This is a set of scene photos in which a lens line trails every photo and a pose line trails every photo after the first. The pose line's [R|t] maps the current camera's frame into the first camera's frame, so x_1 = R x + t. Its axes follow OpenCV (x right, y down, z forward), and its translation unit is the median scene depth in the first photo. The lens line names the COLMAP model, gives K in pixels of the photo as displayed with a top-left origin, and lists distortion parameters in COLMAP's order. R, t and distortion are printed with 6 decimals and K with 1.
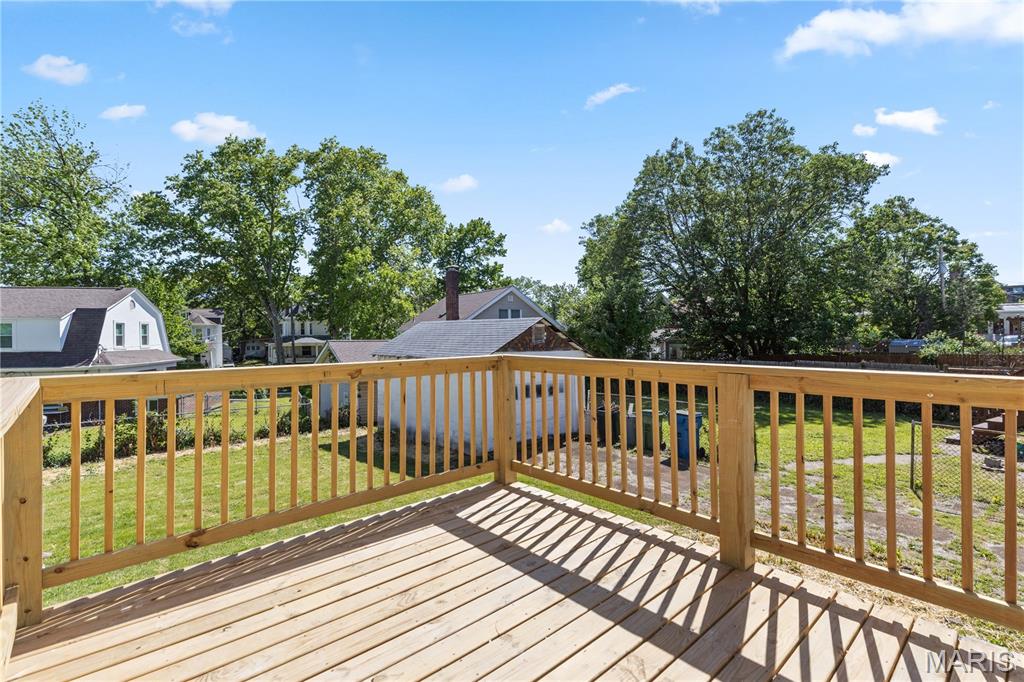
lens RADIAL K [[477.4, 0, 520.1], [0, 477.4, 334.4], [0, 0, 1]] dist [0.003483, -0.002198]
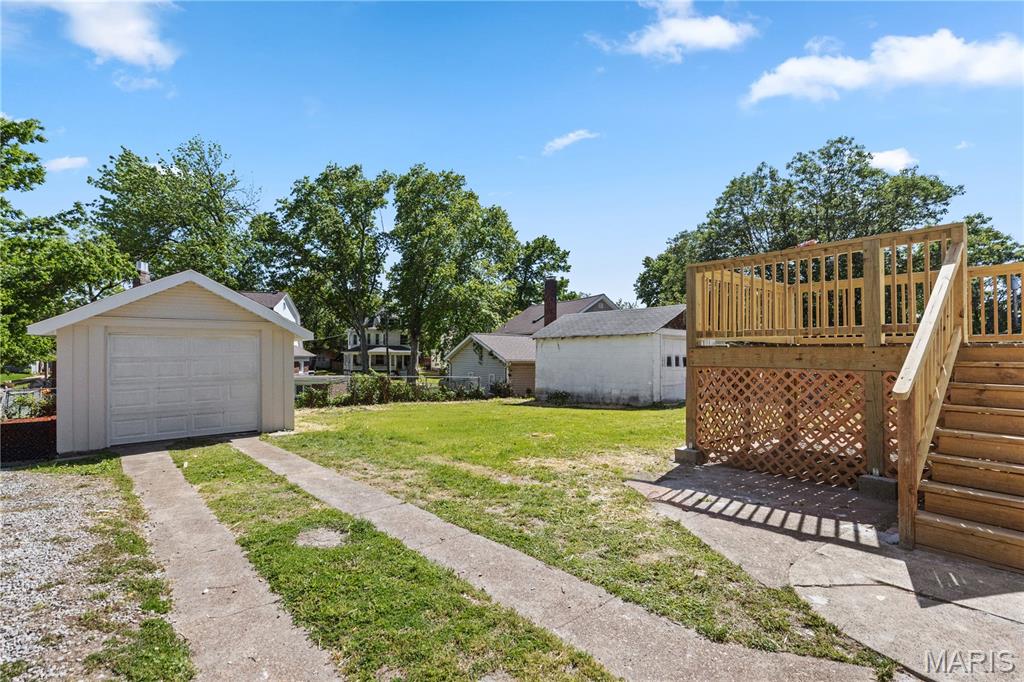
lens RADIAL K [[500.5, 0, 504.2], [0, 500.5, 346.8], [0, 0, 1]] dist [-0.003127, 0.000801]
pose [[0.997210, 0.013348, -0.073443, -0.109201], [-0.015272, 0.999553, -0.025690, 0.037609], [0.073067, 0.026740, 0.996969, -0.123346]]
